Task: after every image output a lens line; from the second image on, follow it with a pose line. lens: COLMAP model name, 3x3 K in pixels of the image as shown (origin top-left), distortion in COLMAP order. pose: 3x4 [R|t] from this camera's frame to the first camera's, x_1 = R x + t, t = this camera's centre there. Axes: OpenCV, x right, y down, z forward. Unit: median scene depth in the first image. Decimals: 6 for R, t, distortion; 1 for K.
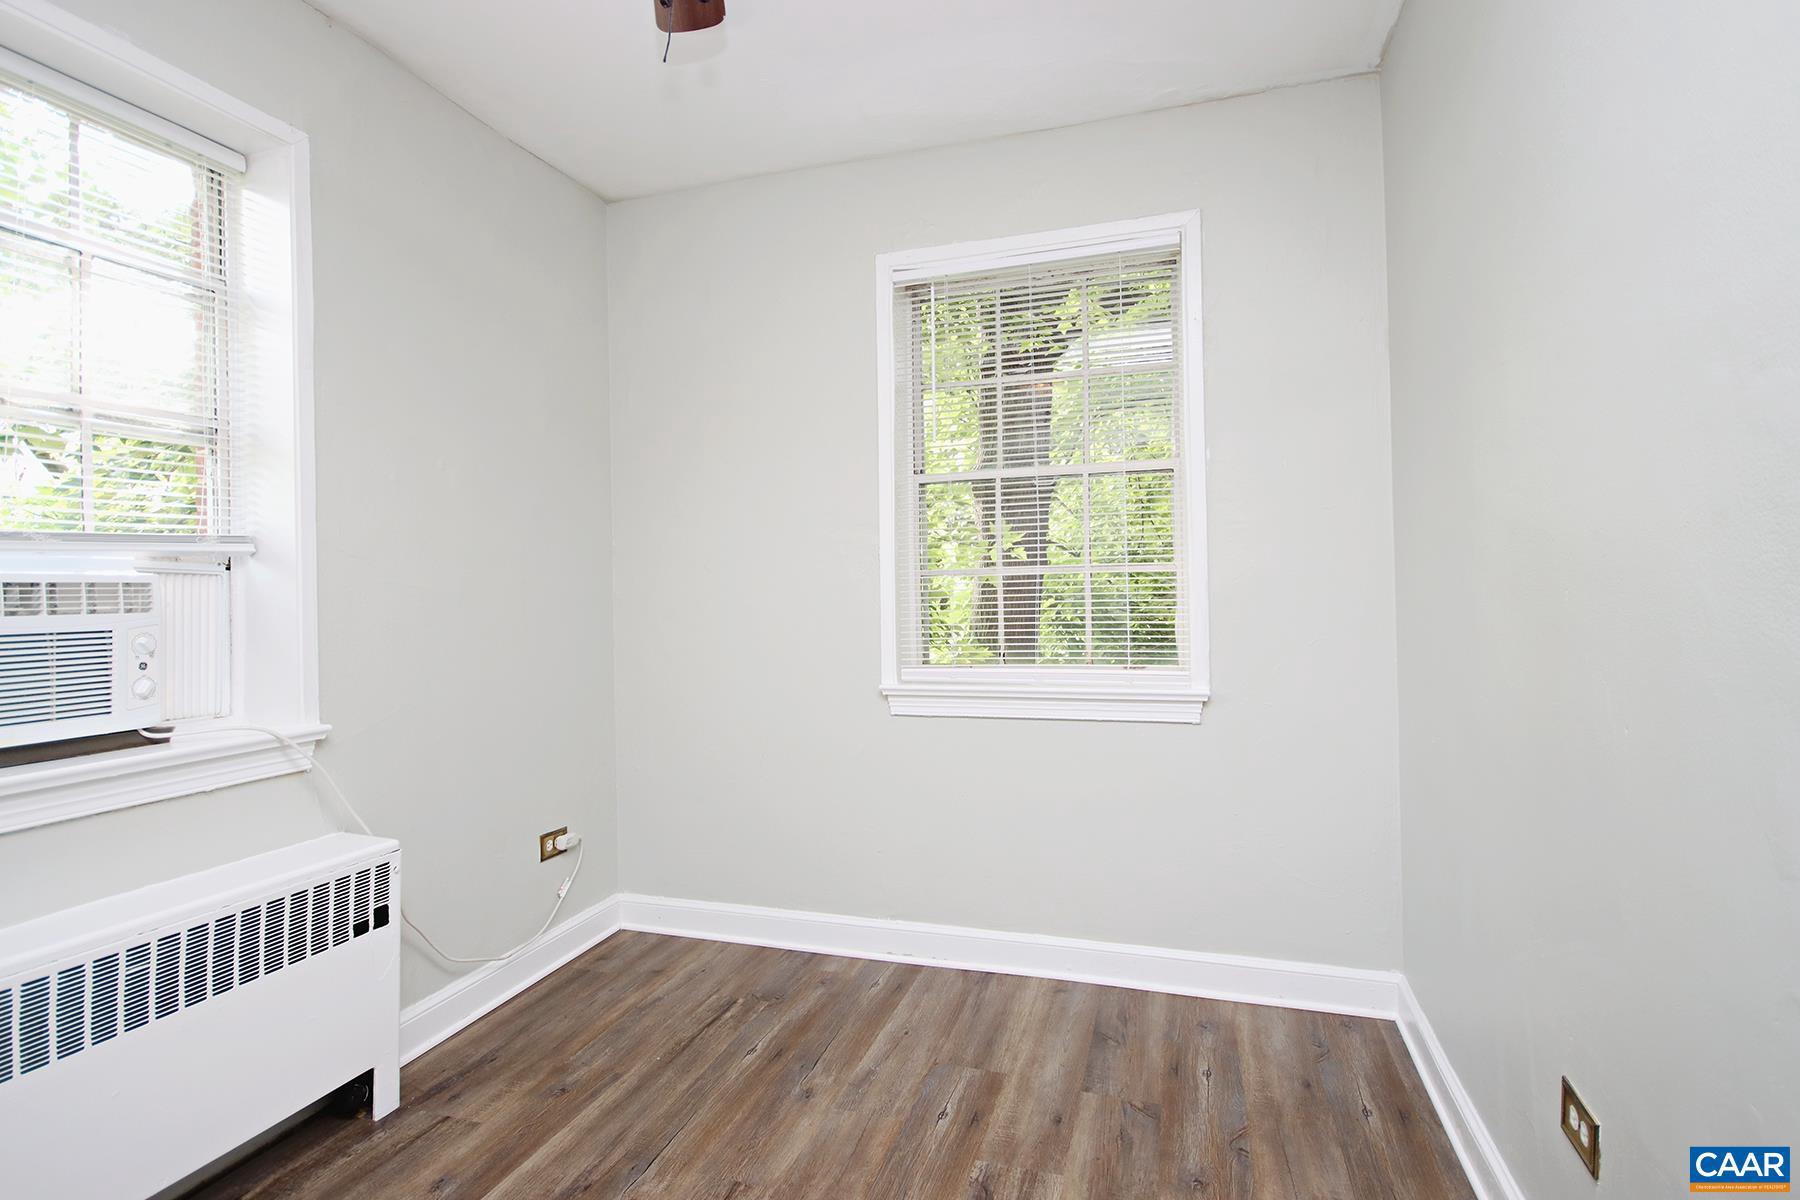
lens RADIAL K [[928.5, 0, 896.4], [0, 928.5, 595.1], [0, 0, 1]] dist [0.000253, -0.003383]
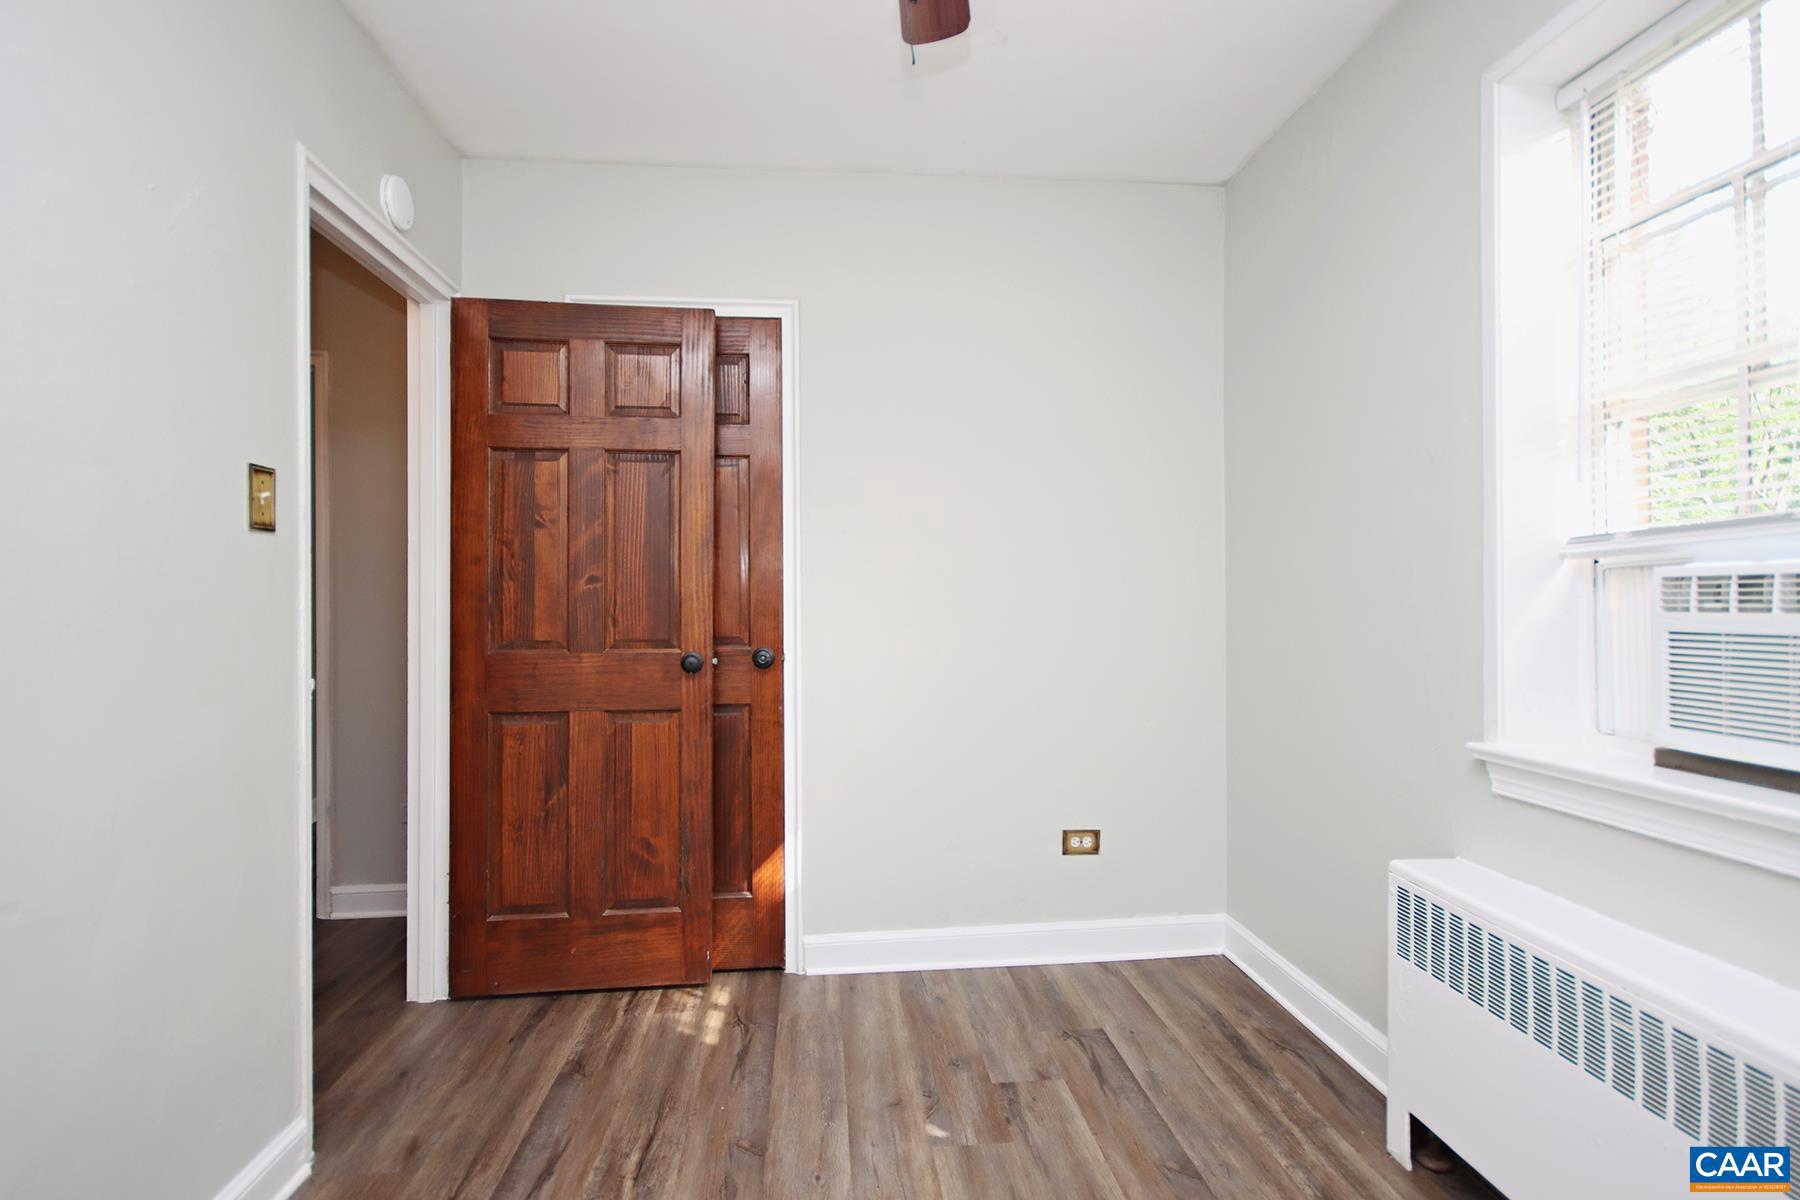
lens RADIAL K [[928.5, 0, 931.0], [0, 928.5, 597.5], [0, 0, 1]] dist [0.000253, -0.003383]
pose [[-0.909386, 0.013944, -0.415719, 0.114376], [0.011868, 0.999901, 0.007575, -0.008088], [0.415783, 0.001955, -0.909462, 1.488458]]
